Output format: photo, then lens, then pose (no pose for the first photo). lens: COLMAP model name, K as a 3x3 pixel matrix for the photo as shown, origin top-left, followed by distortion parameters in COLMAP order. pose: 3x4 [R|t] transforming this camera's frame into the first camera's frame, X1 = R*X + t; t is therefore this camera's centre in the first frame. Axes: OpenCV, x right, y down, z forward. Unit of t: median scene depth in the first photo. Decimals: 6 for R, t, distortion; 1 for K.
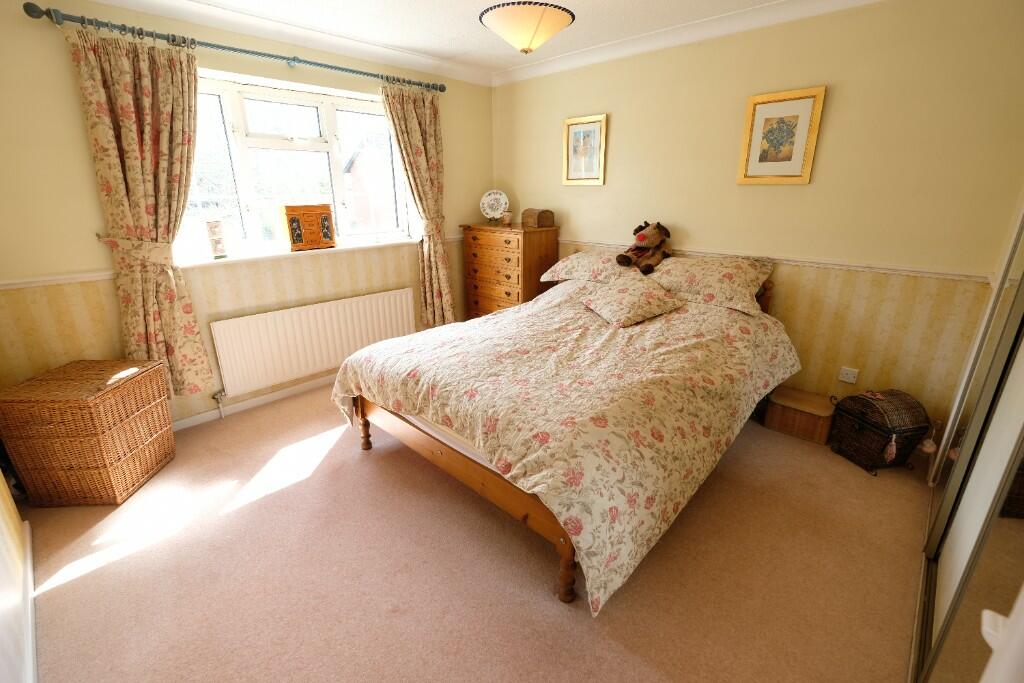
lens RADIAL K [[448.5, 0, 513.2], [0, 448.5, 338.3], [0, 0, 1]] dist [0.000517, 0.000331]
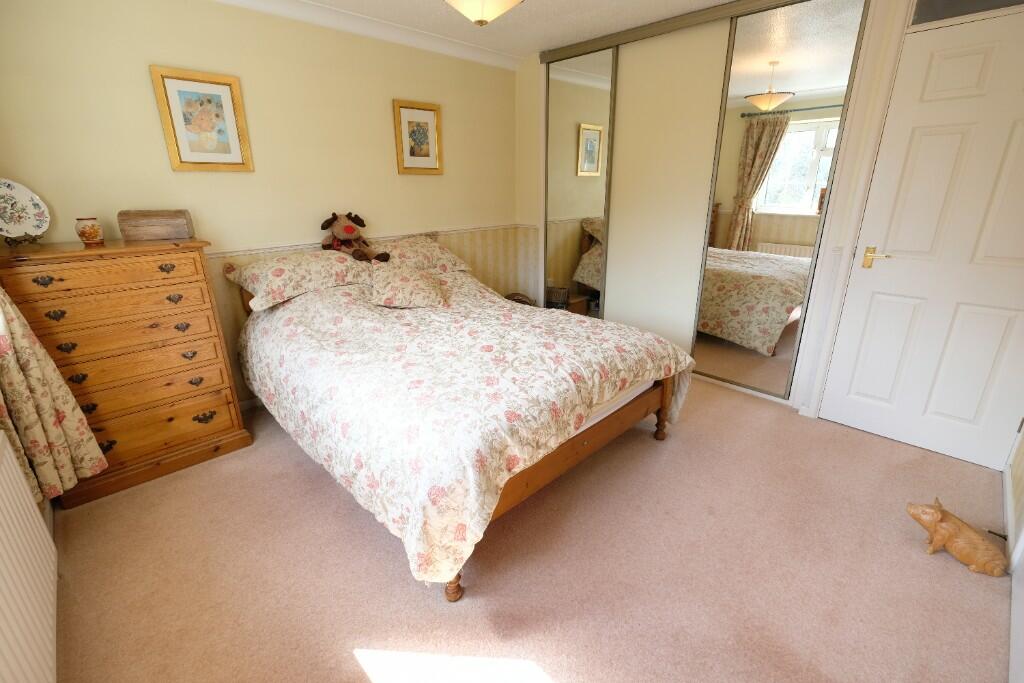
lens RADIAL K [[448.5, 0, 513.2], [0, 448.5, 338.3], [0, 0, 1]] dist [0.000517, 0.000331]
pose [[0.033197, -0.322020, 0.946151, -0.787530], [0.325339, 0.898594, 0.294420, -0.220646], [-0.945014, 0.298046, 0.134597, 0.736160]]
